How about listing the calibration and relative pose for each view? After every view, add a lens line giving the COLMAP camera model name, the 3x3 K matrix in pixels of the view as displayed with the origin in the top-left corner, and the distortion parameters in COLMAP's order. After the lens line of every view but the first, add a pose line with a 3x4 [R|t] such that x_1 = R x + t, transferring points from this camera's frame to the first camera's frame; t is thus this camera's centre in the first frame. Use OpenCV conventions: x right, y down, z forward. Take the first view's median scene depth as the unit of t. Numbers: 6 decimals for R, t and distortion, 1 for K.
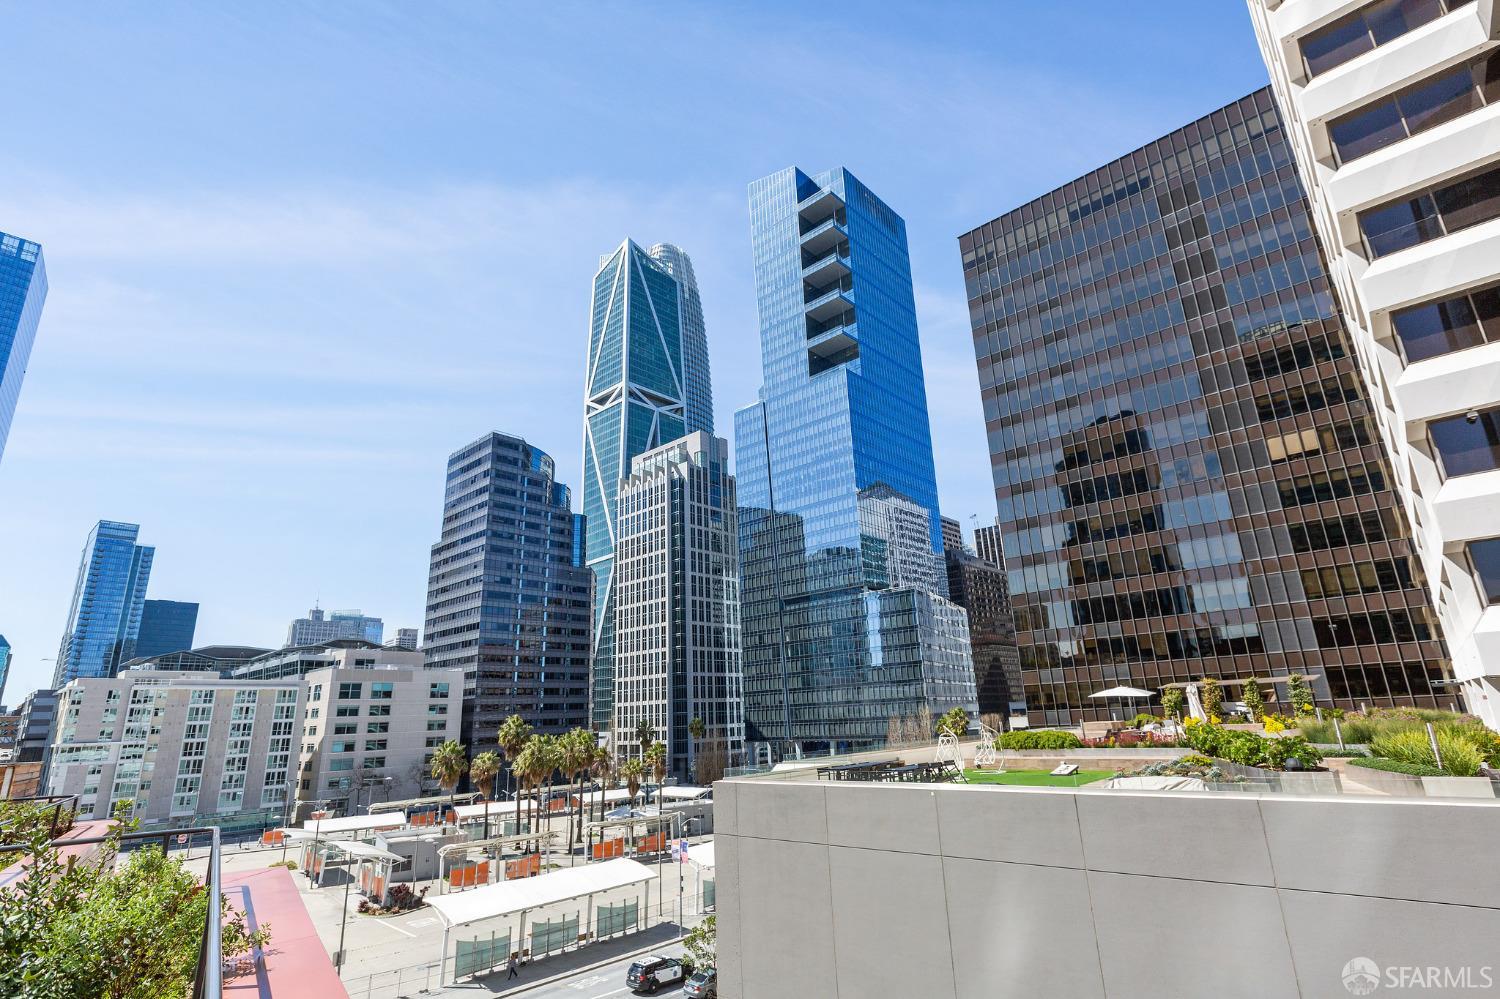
lens RADIAL K [[720.7, 0, 766.2], [0, 720.7, 496.8], [0, 0, 1]] dist [-0.001173, -0.000543]
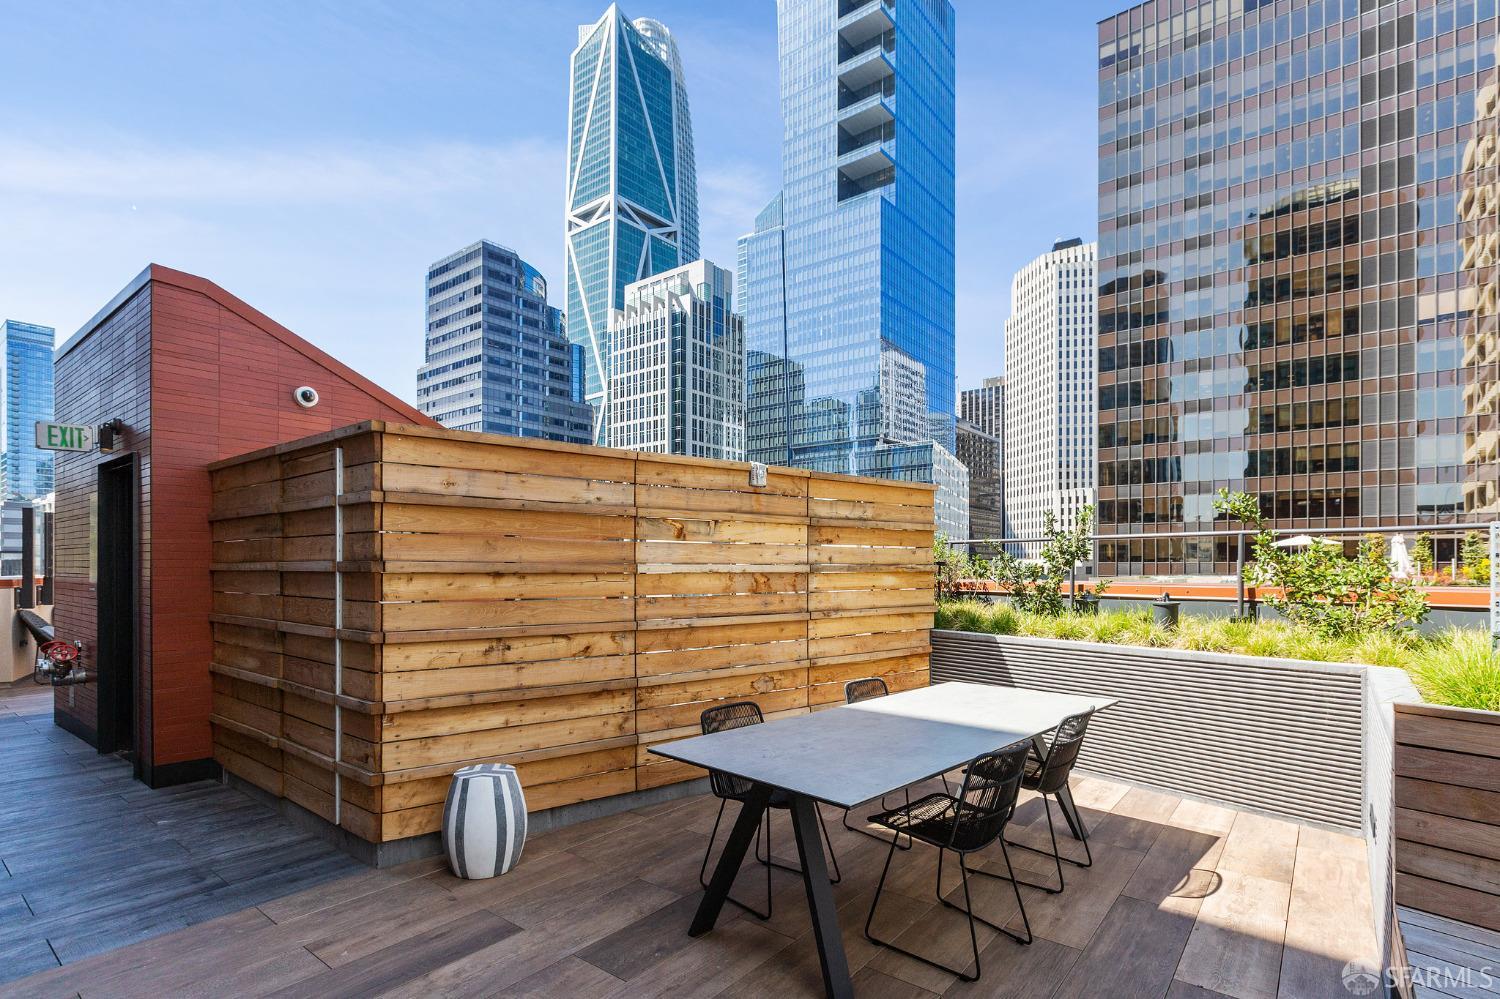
lens RADIAL K [[723.1, 0, 778.6], [0, 723.1, 559.8], [0, 0, 1]] dist [-0.003240, -0.001328]
pose [[0.996085, 0.042888, 0.077306, -0.058504], [-0.062996, 0.957841, 0.280306, 0.011619], [-0.062026, -0.284078, 0.956793, 0.015227]]
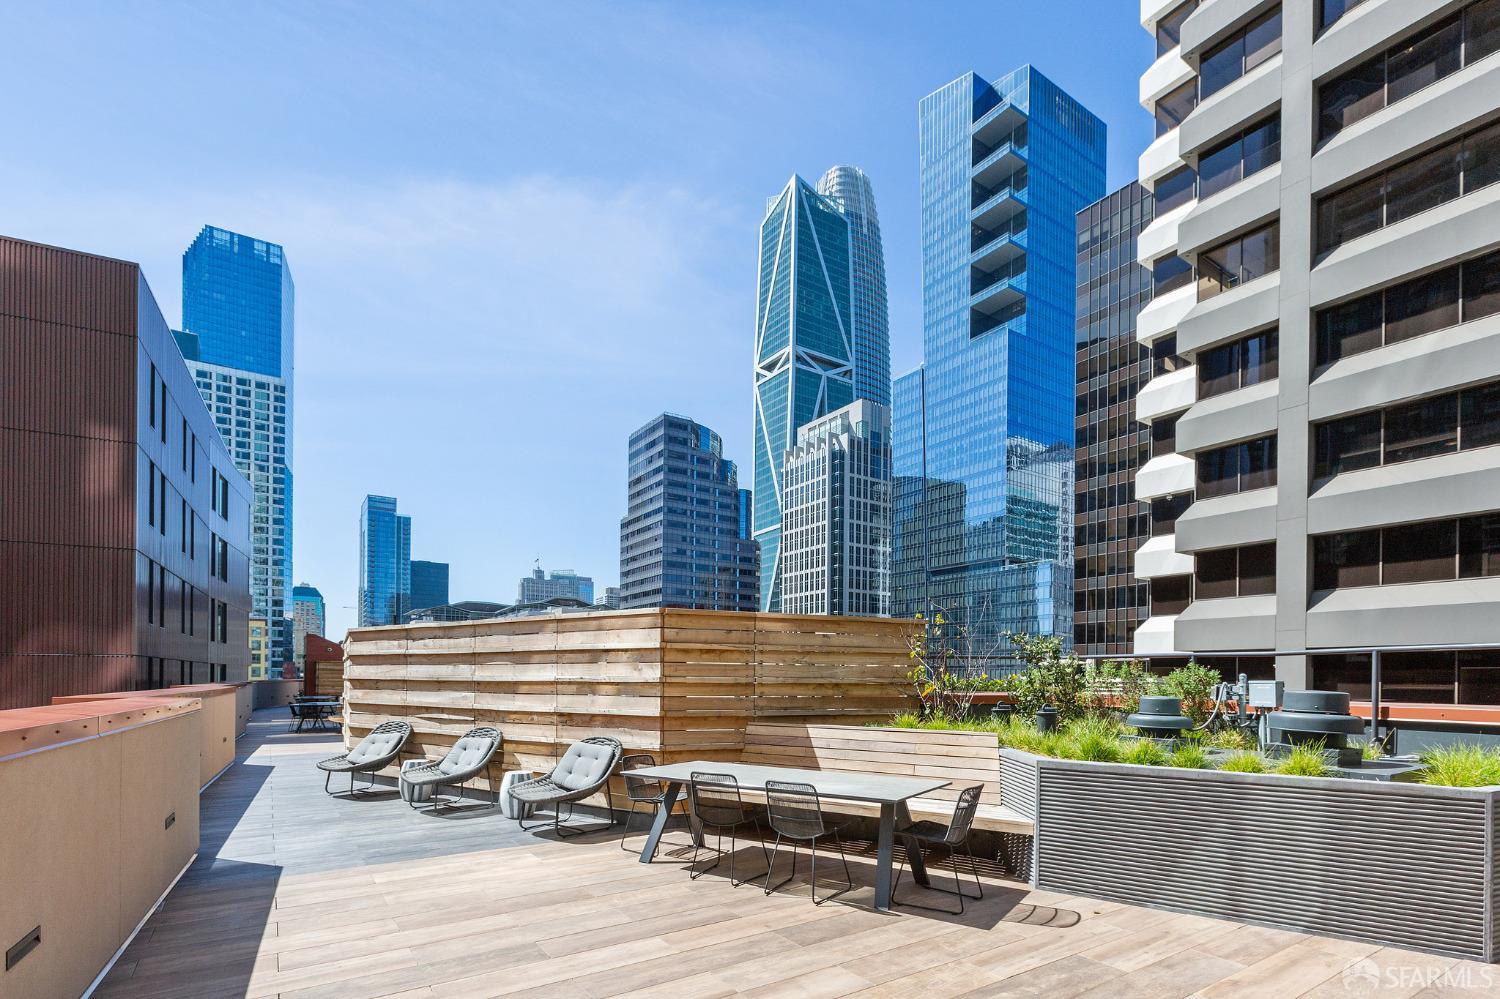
lens RADIAL K [[733.6, 0, 774.7], [0, 733.6, 663.5], [0, 0, 1]] dist [-0.002195, 0.000662]
pose [[0.970353, 0.042831, -0.237868, 0.054445], [0.024385, 0.961802, 0.272657, -0.022303], [0.240460, -0.270374, 0.932243, -0.080852]]
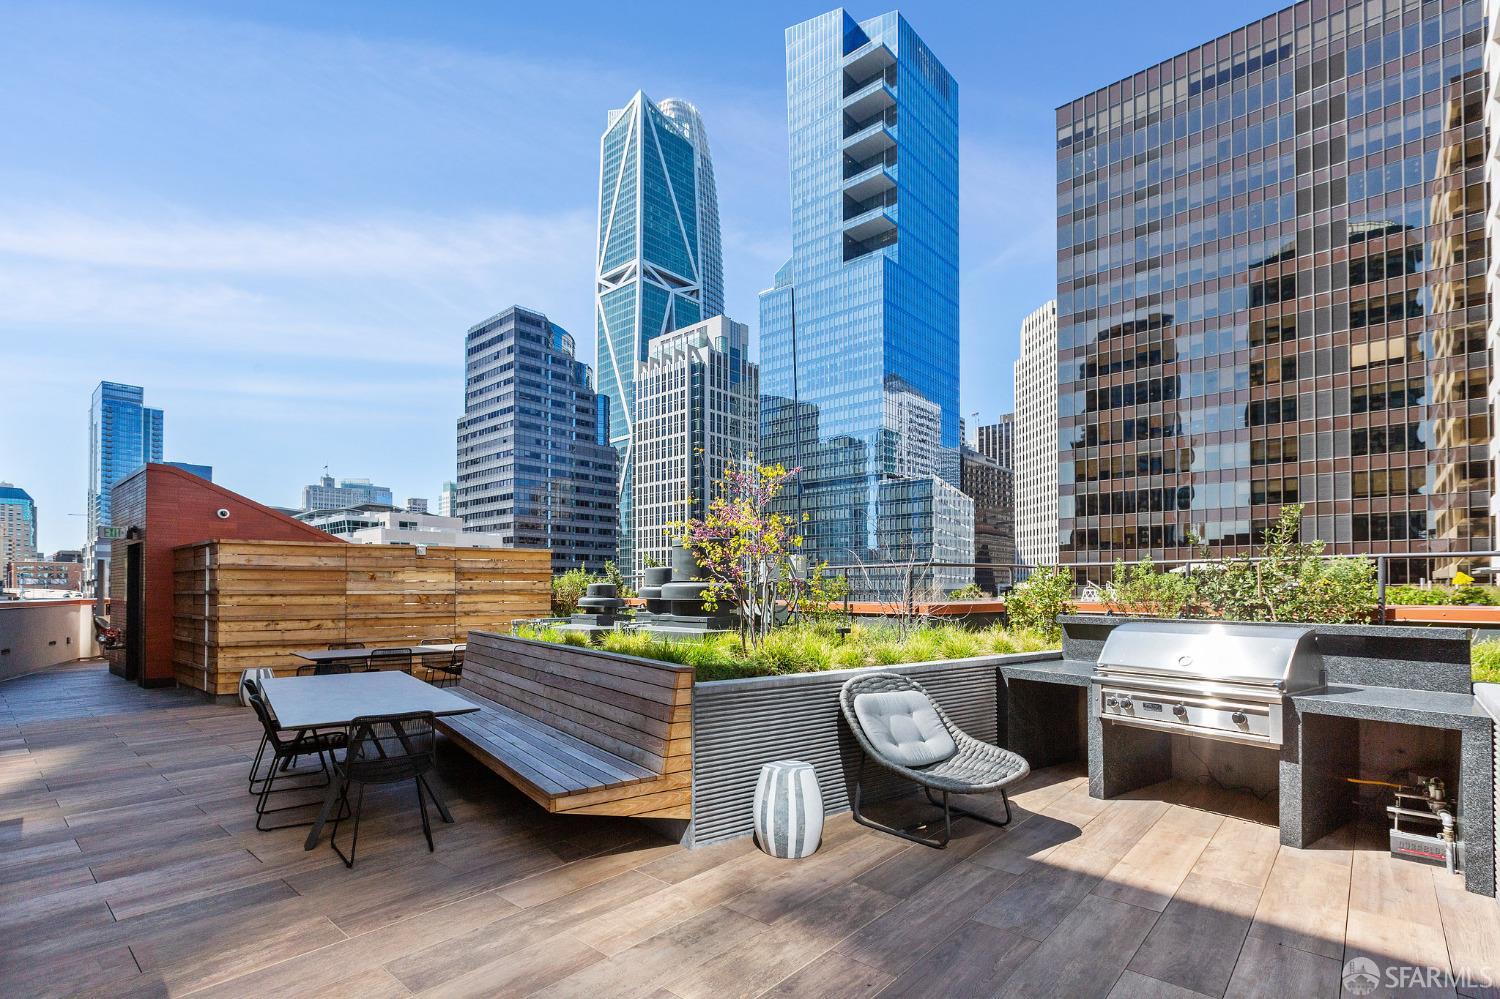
lens RADIAL K [[655.8, 0, 782.9], [0, 655.8, 573.4], [0, 0, 1]] dist [-0.002238, -0.000242]
pose [[0.997284, 0.039875, 0.061923, -0.050960], [-0.054967, 0.962566, 0.265416, 0.009022], [-0.049021, -0.268099, 0.962143, 0.007836]]
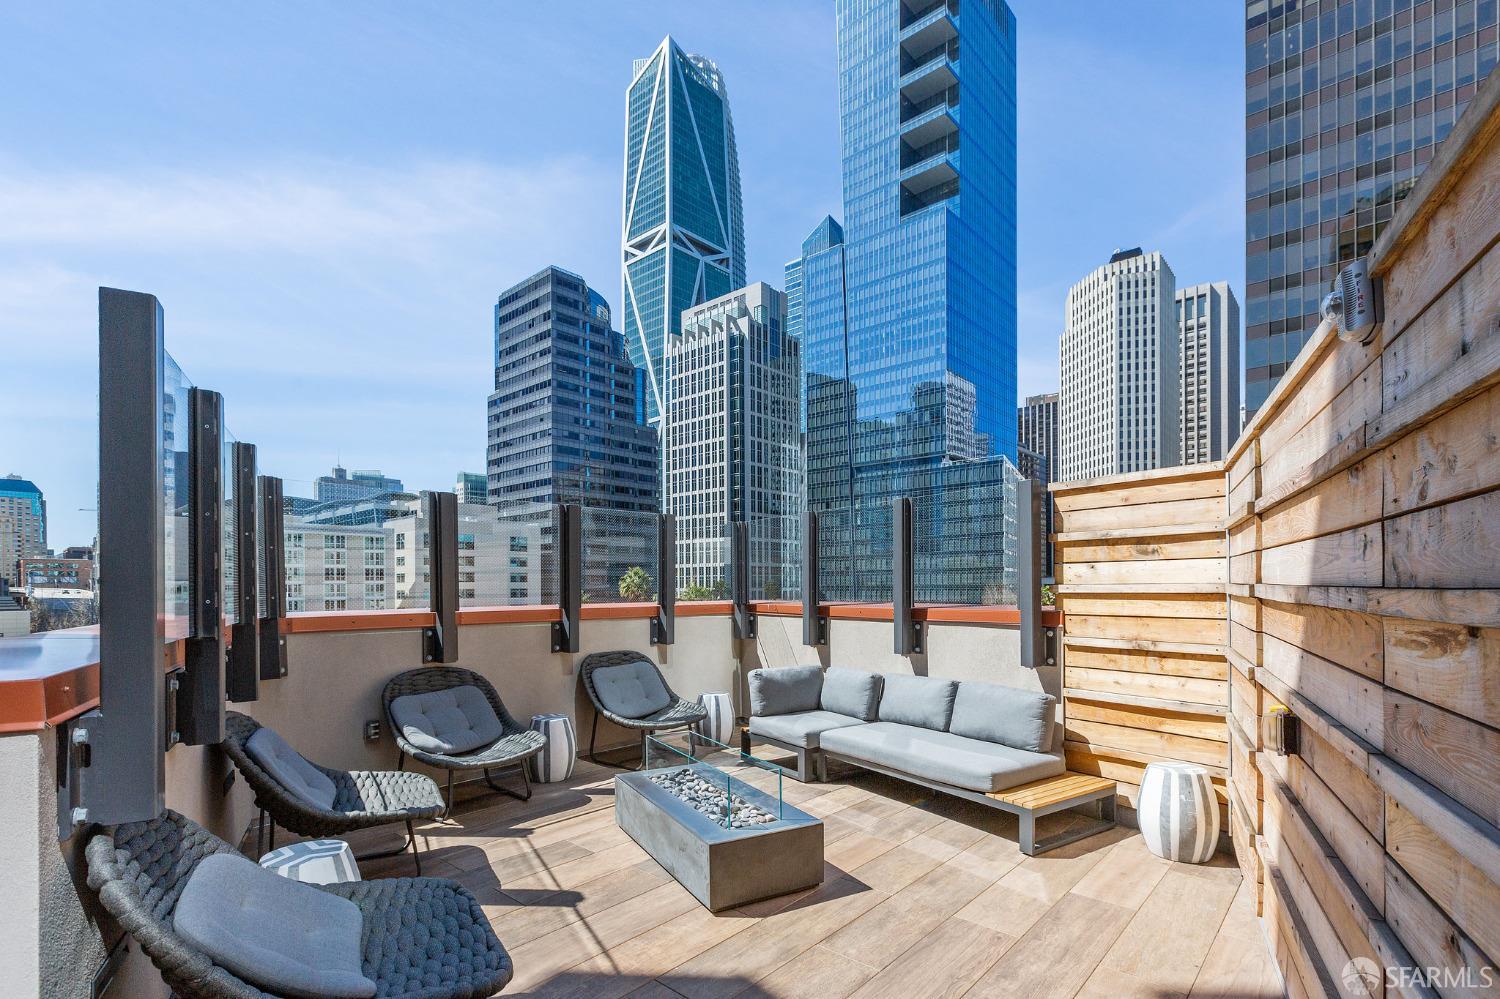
lens RADIAL K [[695.4, 0, 767.4], [0, 695.4, 577.5], [0, 0, 1]] dist [-0.001033, 0.000699]
pose [[0.999307, 0.035188, 0.012157, -0.090656], [-0.037186, 0.959063, 0.280739, 0.023340], [-0.001781, -0.280997, 0.959707, 0.049306]]
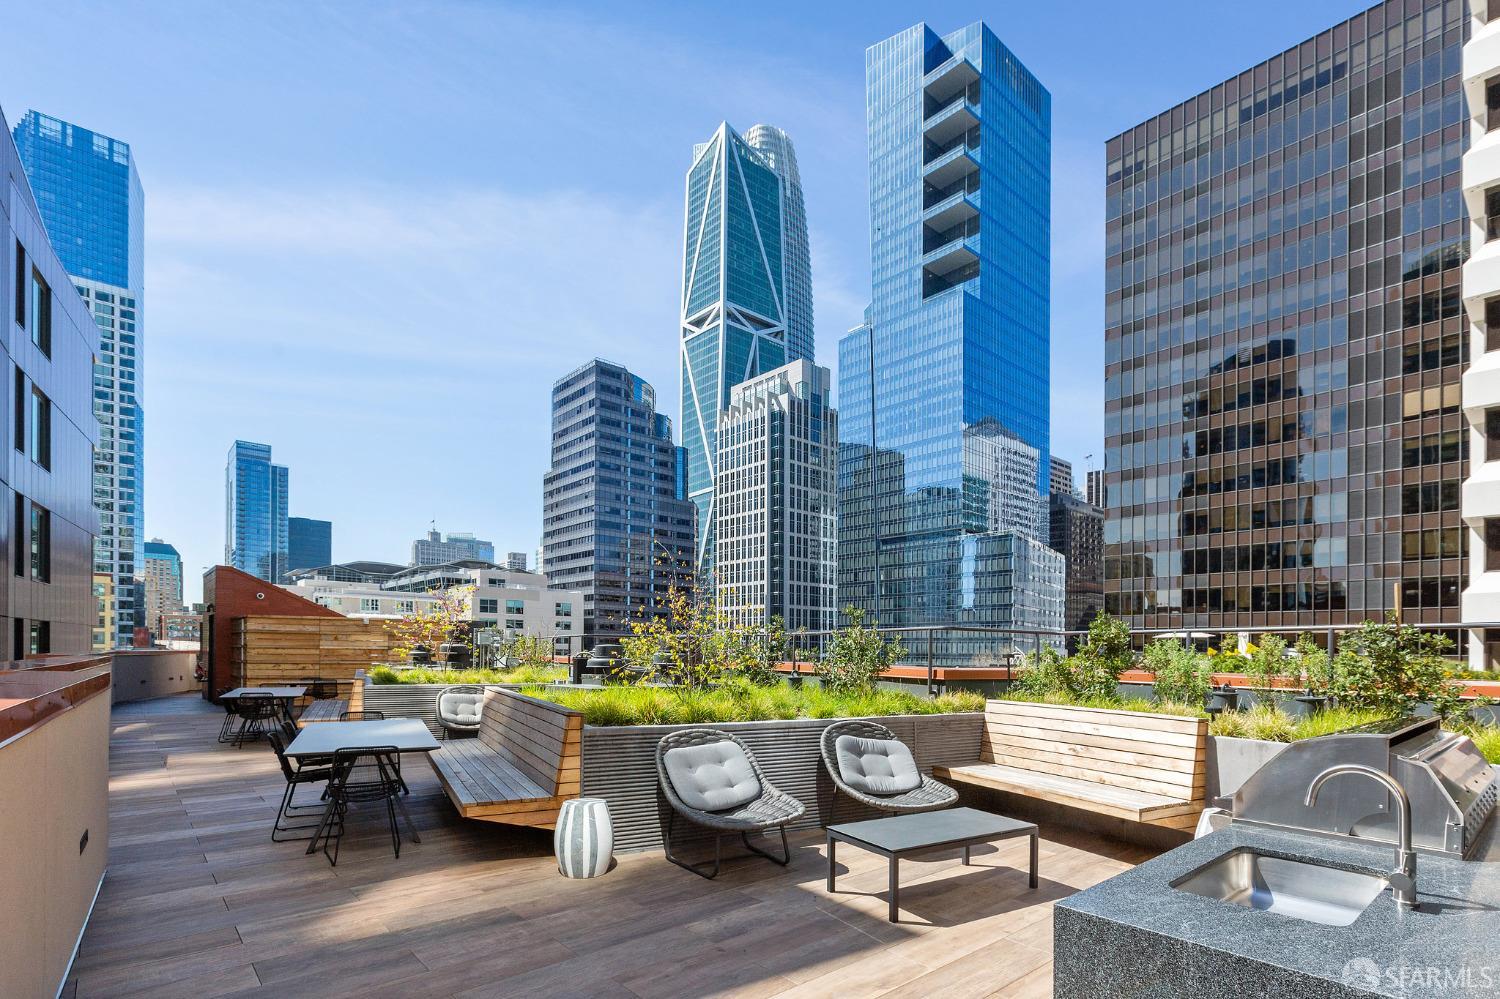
lens RADIAL K [[728.1, 0, 779.0], [0, 728.1, 645.8], [0, 0, 1]] dist [-0.000656, -0.001270]
pose [[0.993431, 0.052463, -0.101701, -0.004630], [-0.021060, 0.957358, 0.288137, -0.005701], [0.112480, -0.284102, 0.952173, -0.033353]]
